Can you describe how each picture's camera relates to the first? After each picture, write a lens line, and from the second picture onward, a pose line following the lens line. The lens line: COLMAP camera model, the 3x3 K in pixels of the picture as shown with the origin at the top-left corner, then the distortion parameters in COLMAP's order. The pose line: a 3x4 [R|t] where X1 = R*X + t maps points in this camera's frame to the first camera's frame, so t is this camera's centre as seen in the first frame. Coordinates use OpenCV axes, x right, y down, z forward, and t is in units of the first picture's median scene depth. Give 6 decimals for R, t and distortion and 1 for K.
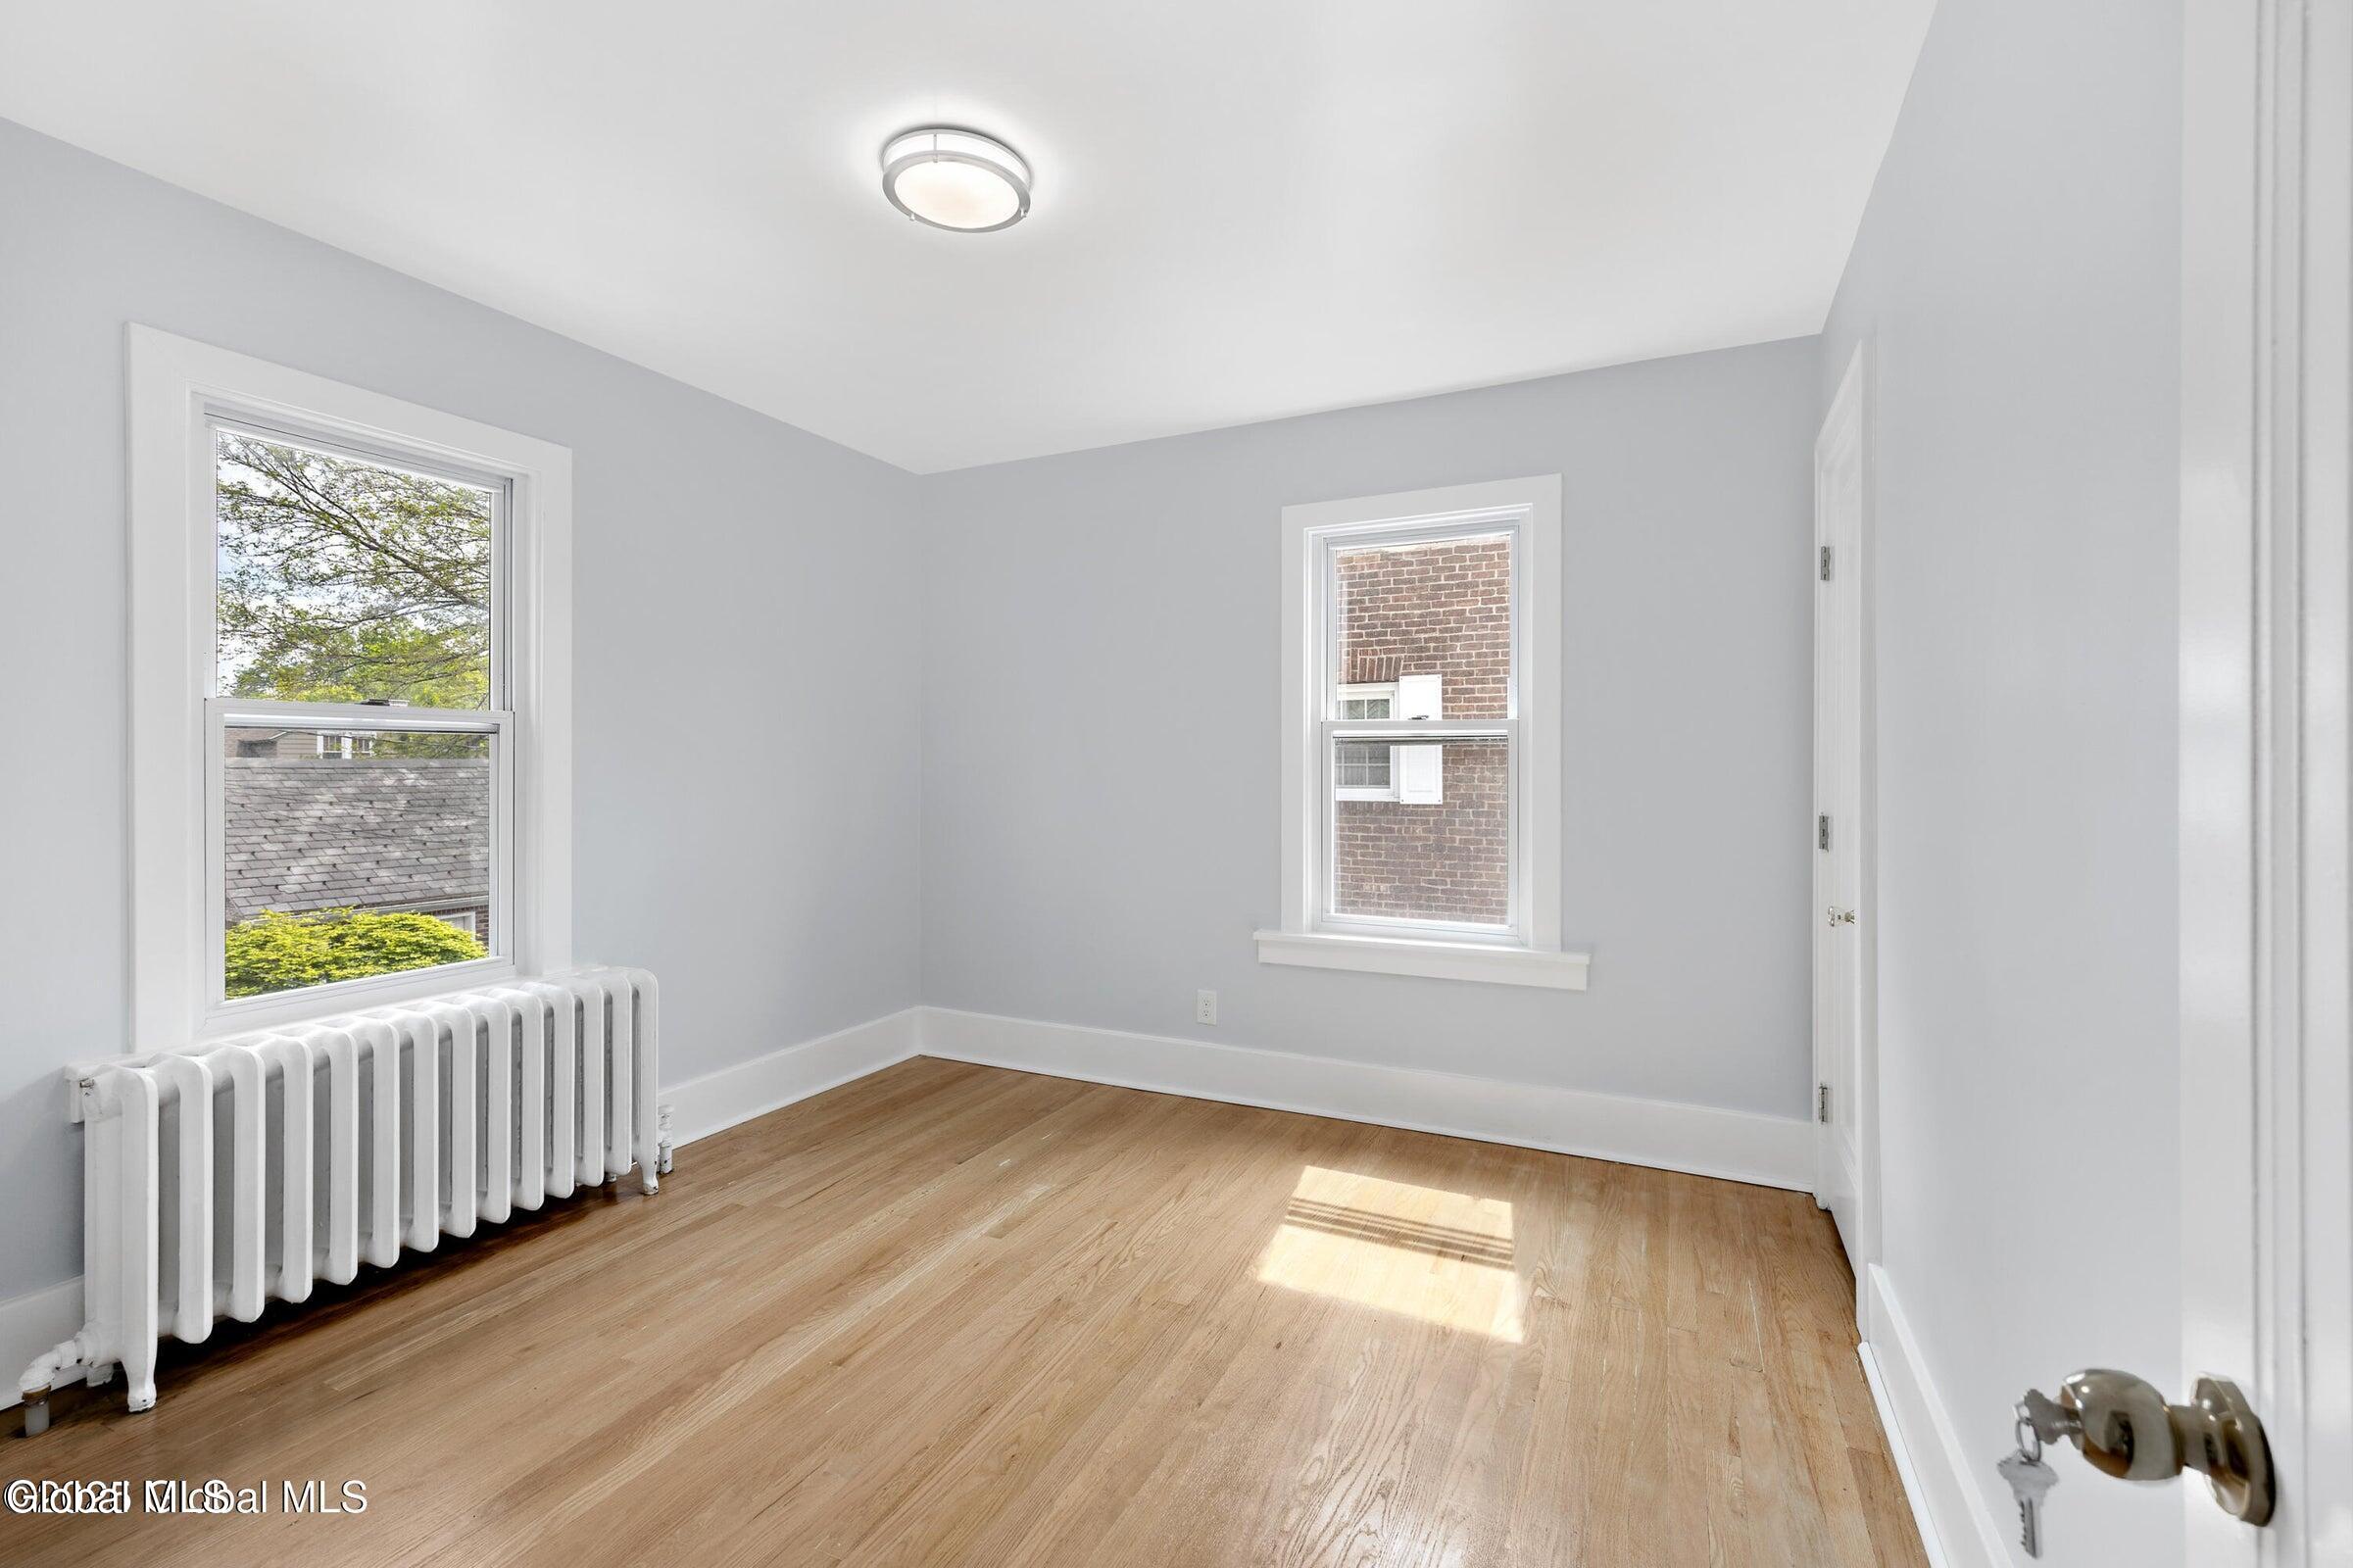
lens RADIAL K [[1013.6, 0, 1182.9], [0, 1013.6, 769.0], [0, 0, 1]] dist [0.000789, 0.000121]
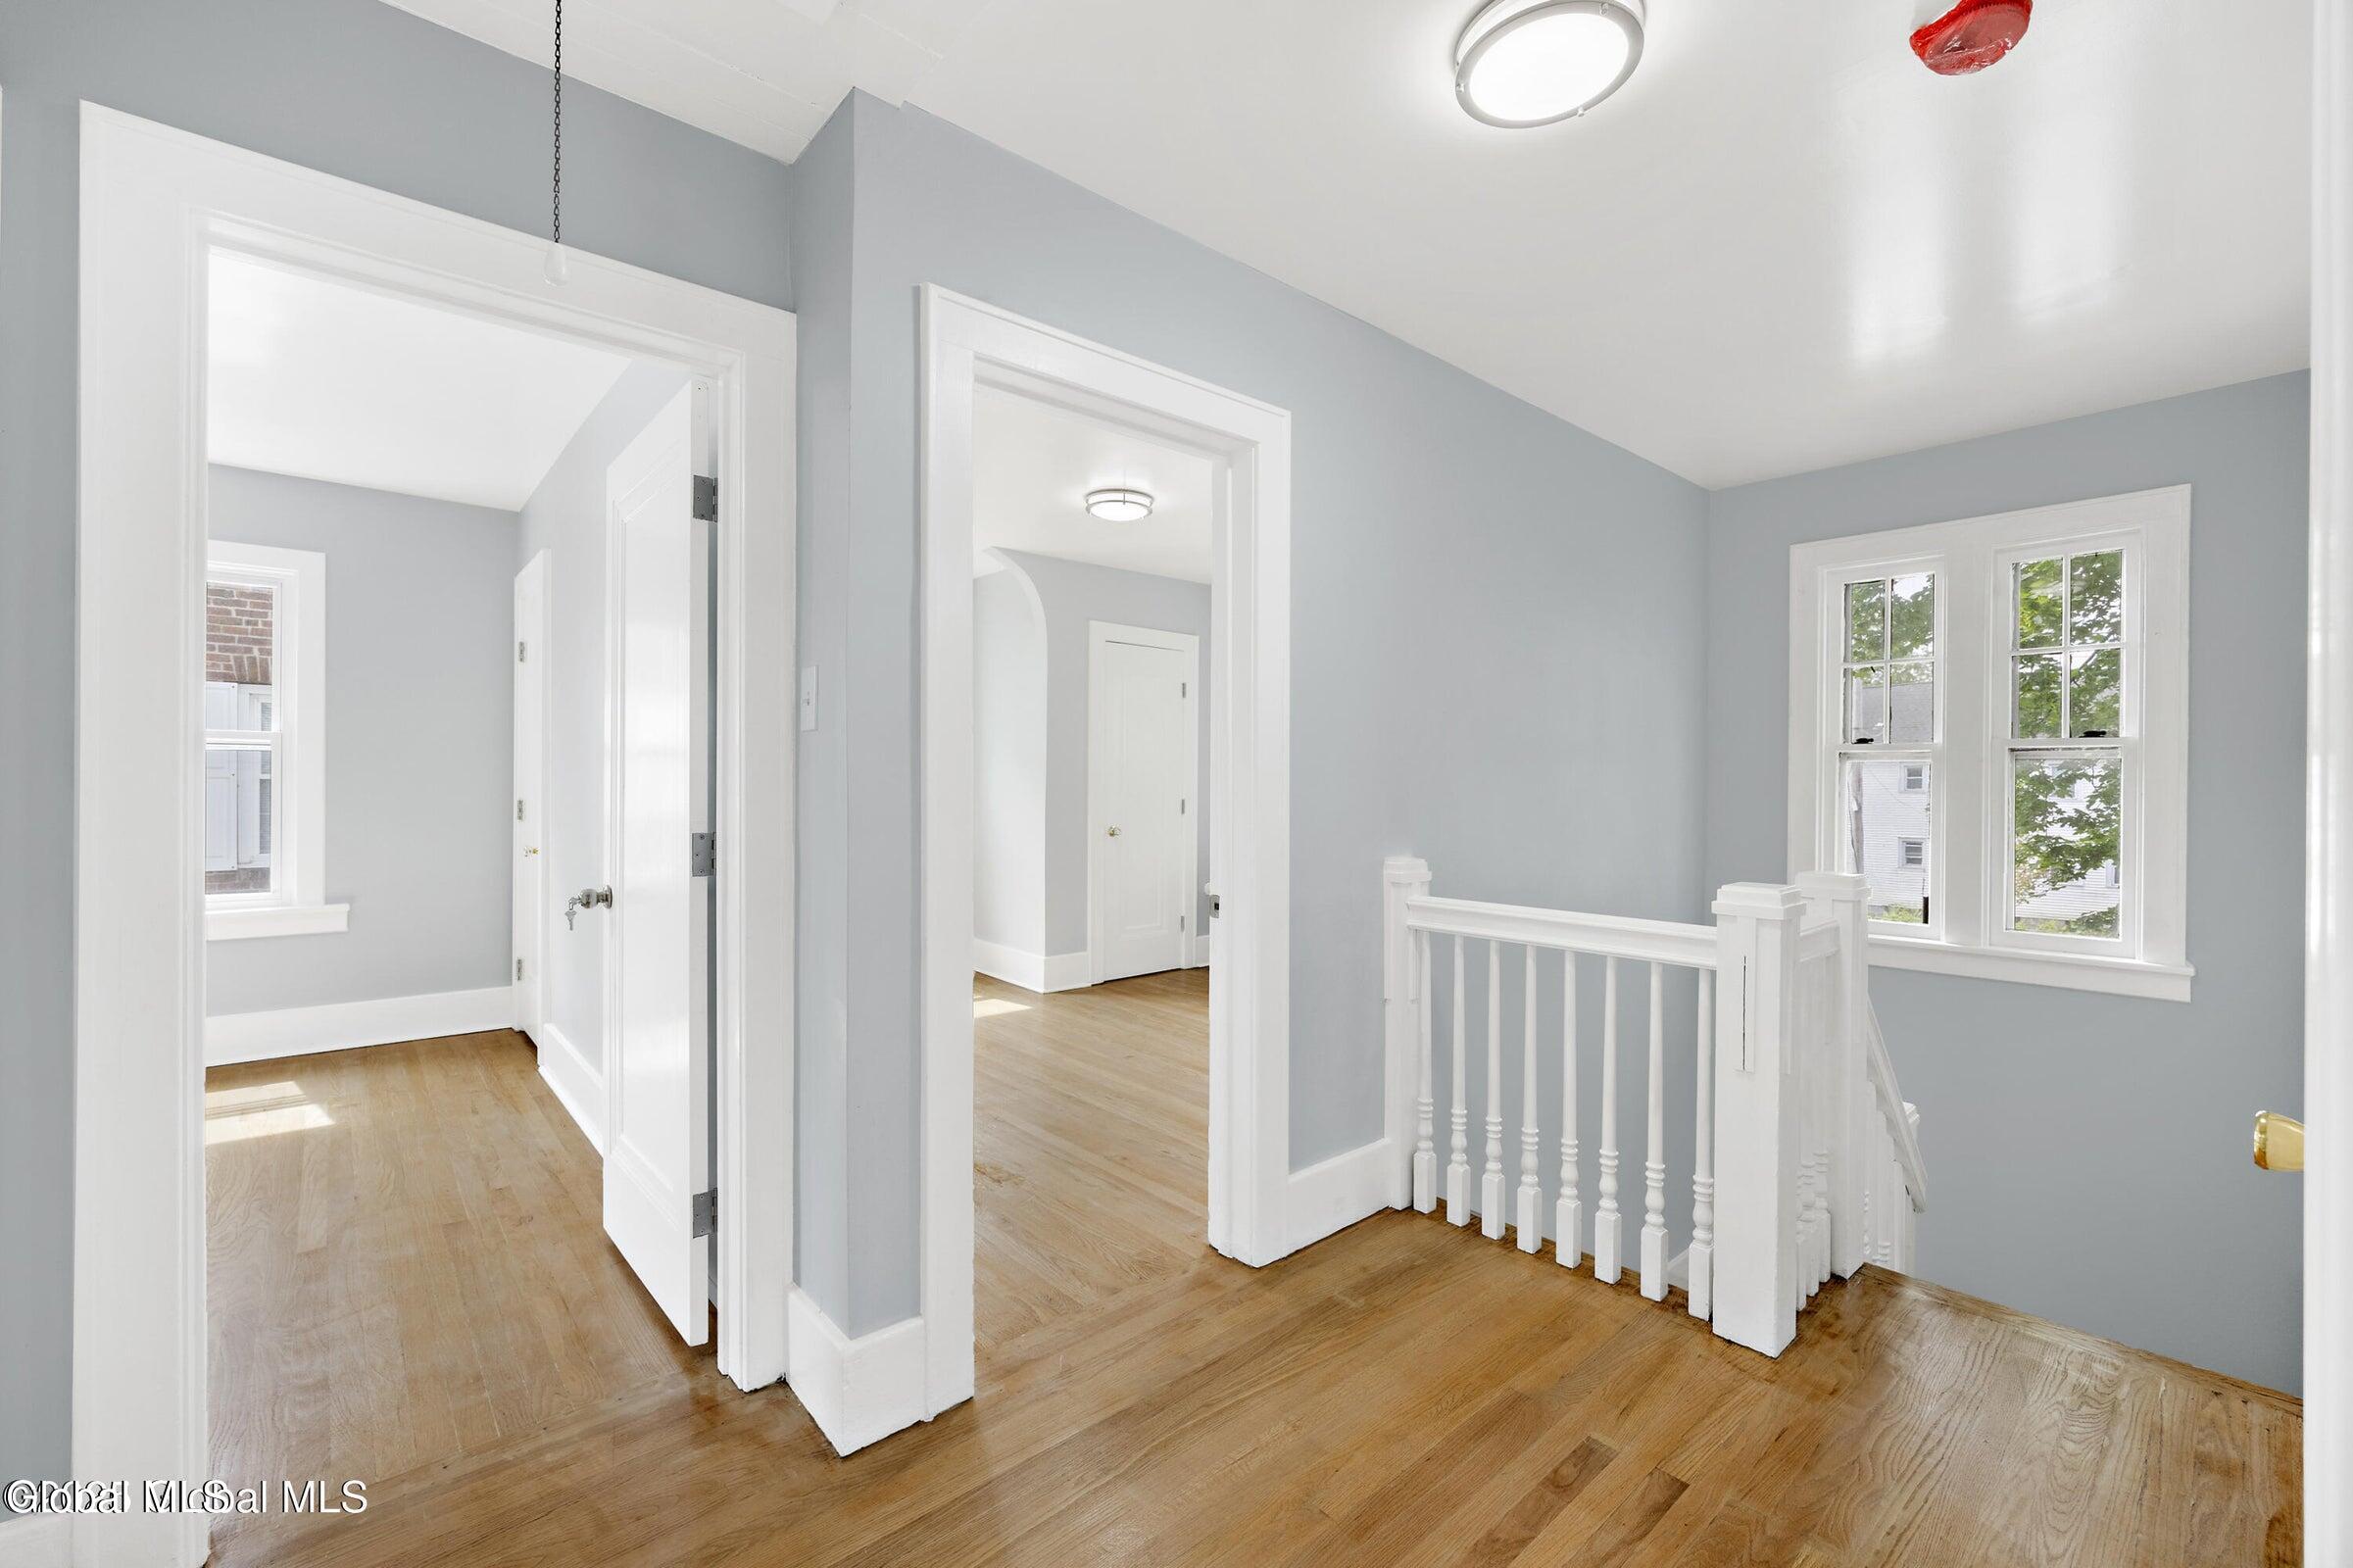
lens RADIAL K [[980.8, 0, 1178.8], [0, 980.8, 778.8], [0, 0, 1]] dist [-0.000473, -0.000142]
pose [[0.397017, 0.002405, 0.917808, -0.526258], [-0.003774, 0.999992, -0.000988, 0.008282], [-0.917803, -0.003072, 0.397023, -0.799998]]
